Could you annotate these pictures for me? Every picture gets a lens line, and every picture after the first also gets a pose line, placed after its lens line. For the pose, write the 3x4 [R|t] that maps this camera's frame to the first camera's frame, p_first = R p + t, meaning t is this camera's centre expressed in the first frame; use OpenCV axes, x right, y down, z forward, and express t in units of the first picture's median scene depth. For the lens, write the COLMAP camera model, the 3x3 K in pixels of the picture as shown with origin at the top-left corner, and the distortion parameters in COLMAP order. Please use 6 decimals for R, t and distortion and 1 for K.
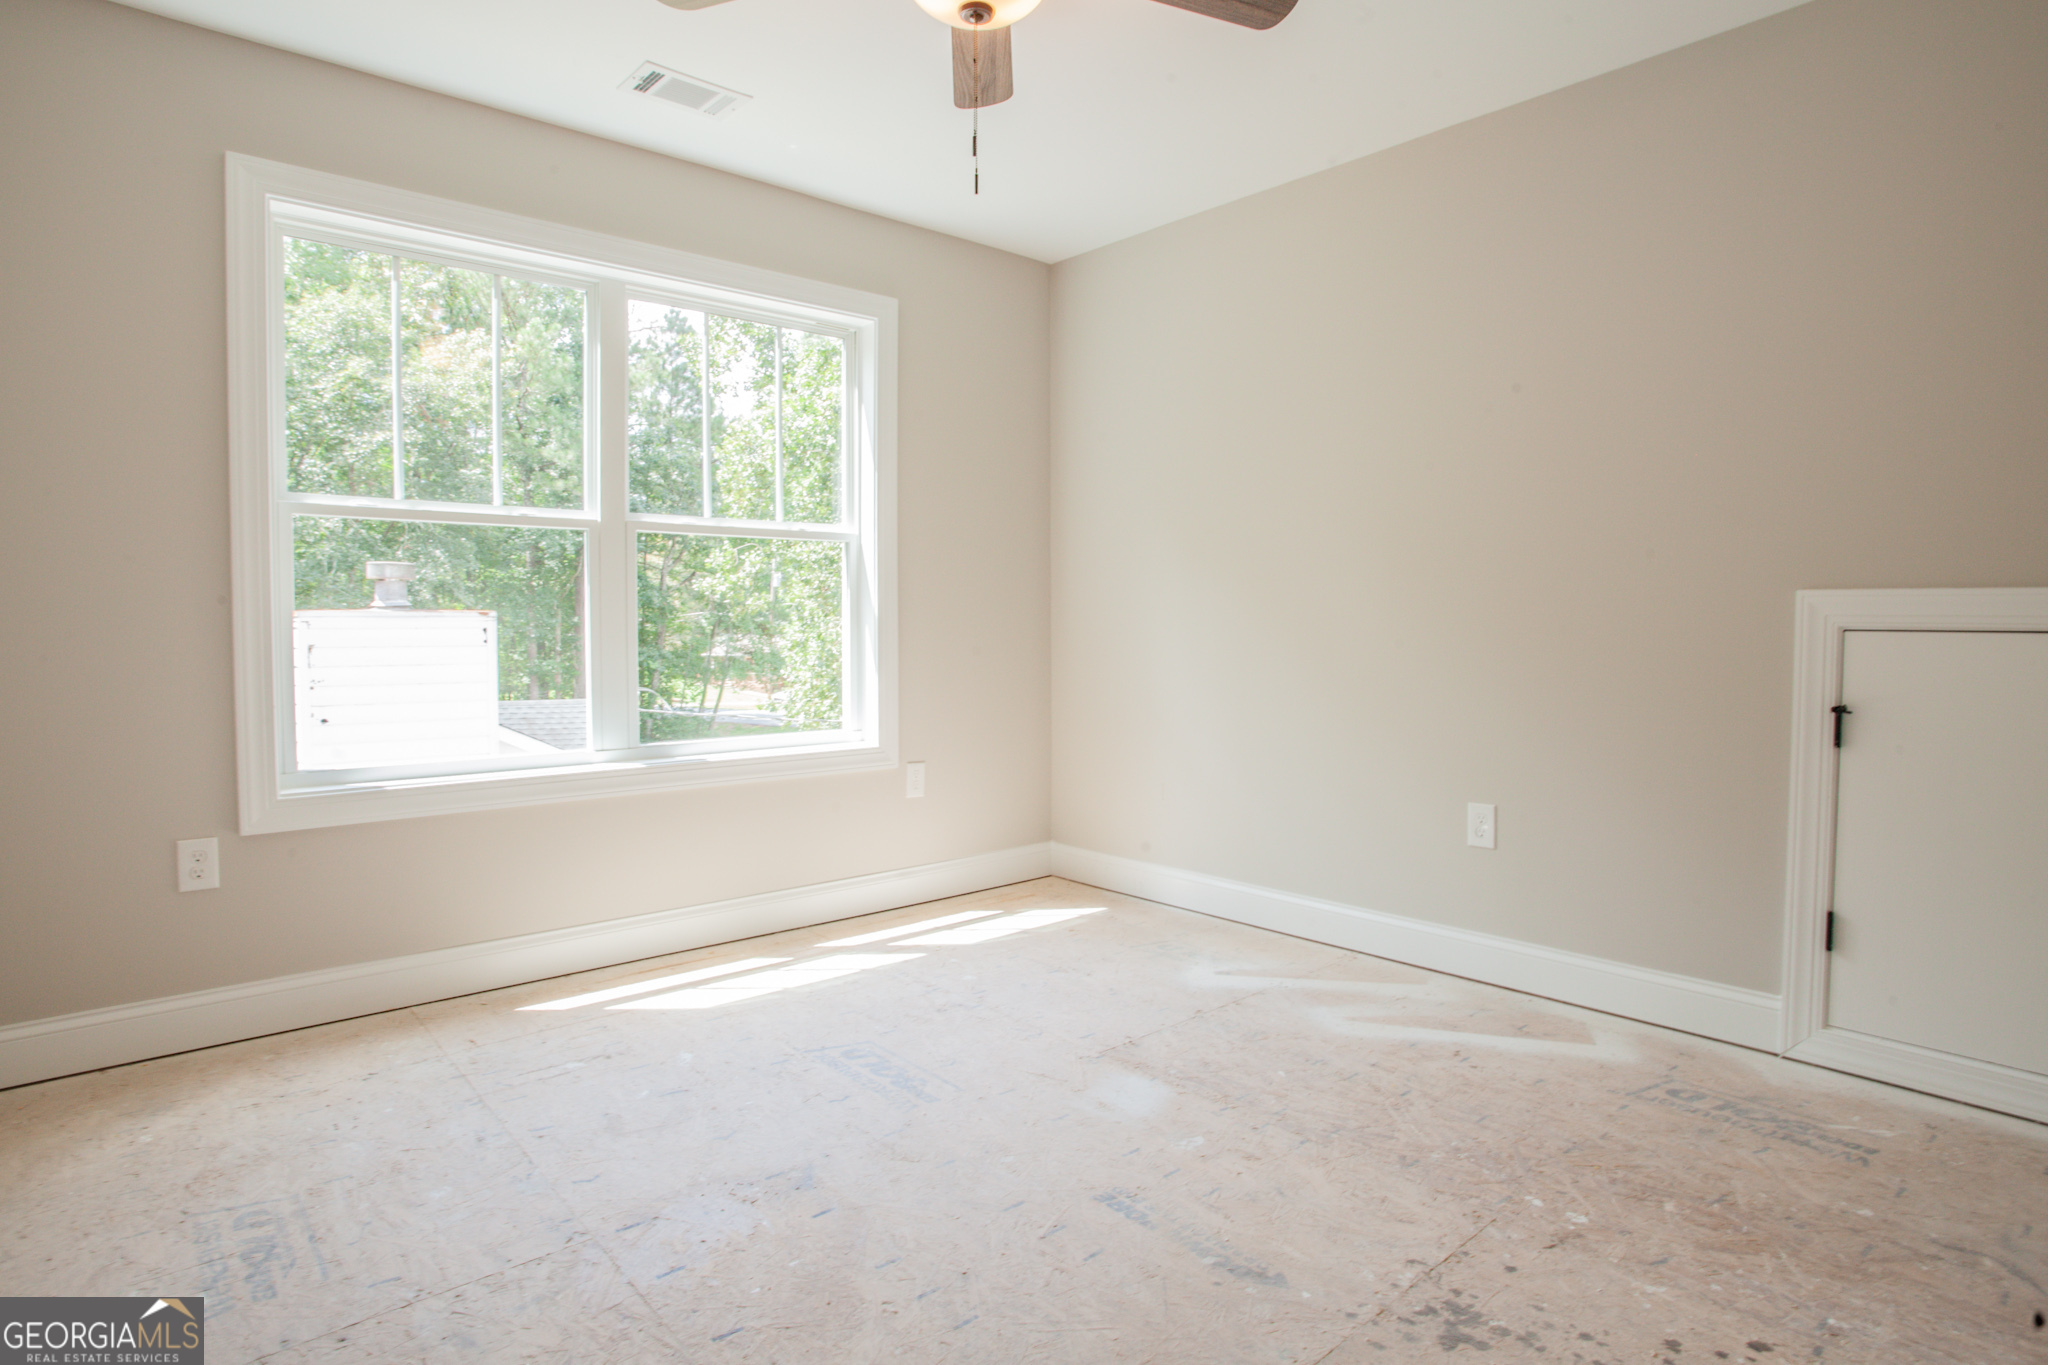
lens RADIAL K [[1105.6, 0, 1074.6], [0, 1105.6, 647.0], [0, 0, 1]] dist [-0.049929, 0.016735]
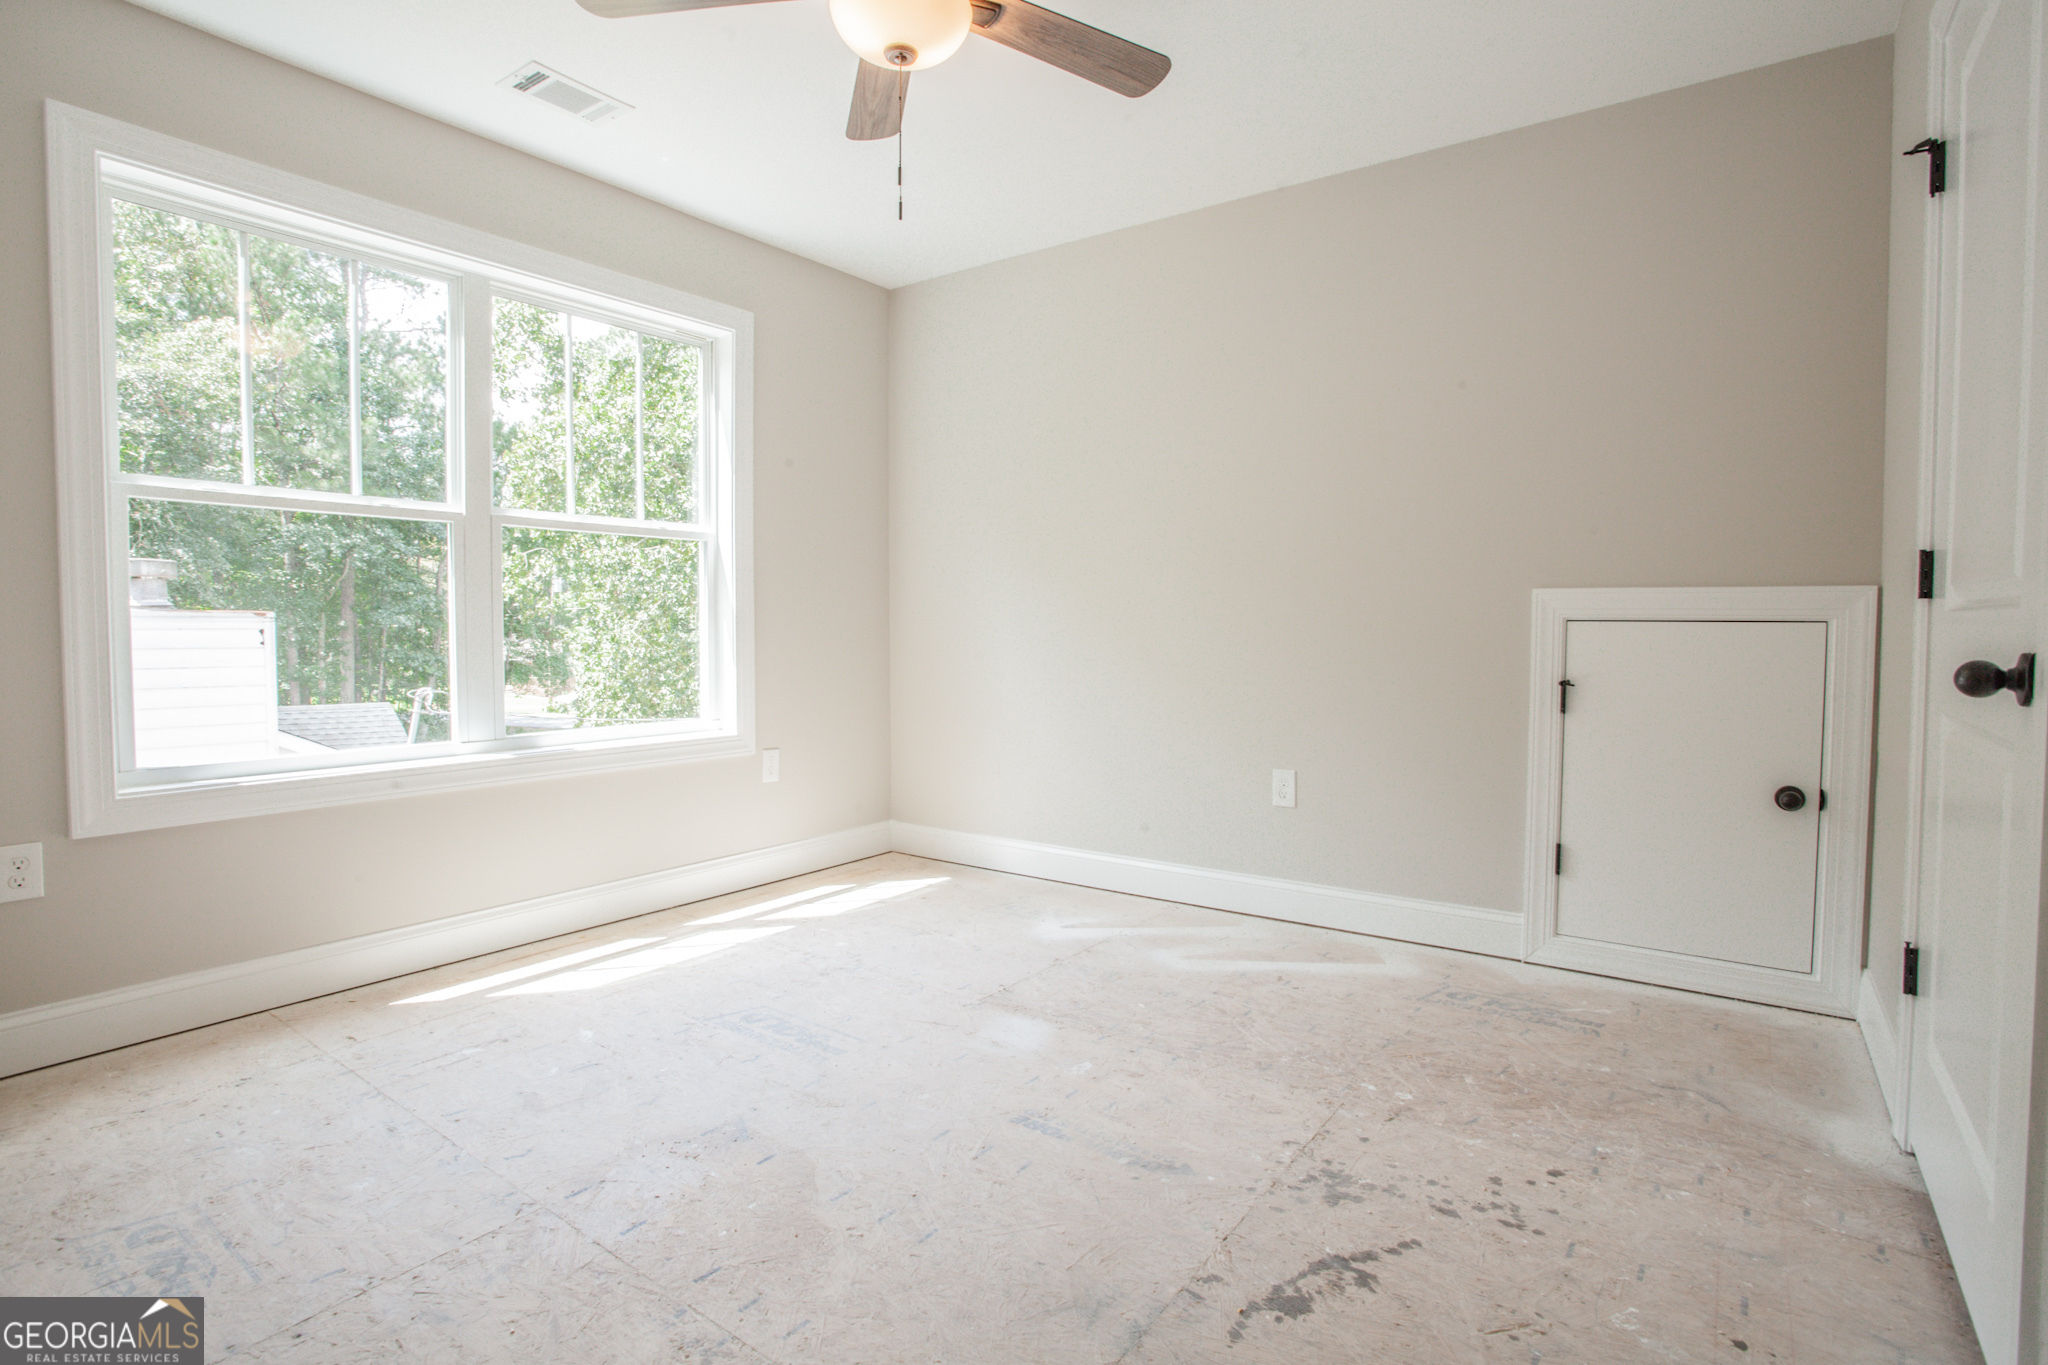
lens RADIAL K [[1011.2, 0, 1073.2], [0, 1011.2, 651.8], [0, 0, 1]] dist [-0.051864, 0.019500]
pose [[0.975107, -0.005104, 0.221674, -0.113985], [0.004934, 0.999987, 0.001322, 0.015983], [-0.221678, -0.000195, 0.975120, -0.014188]]
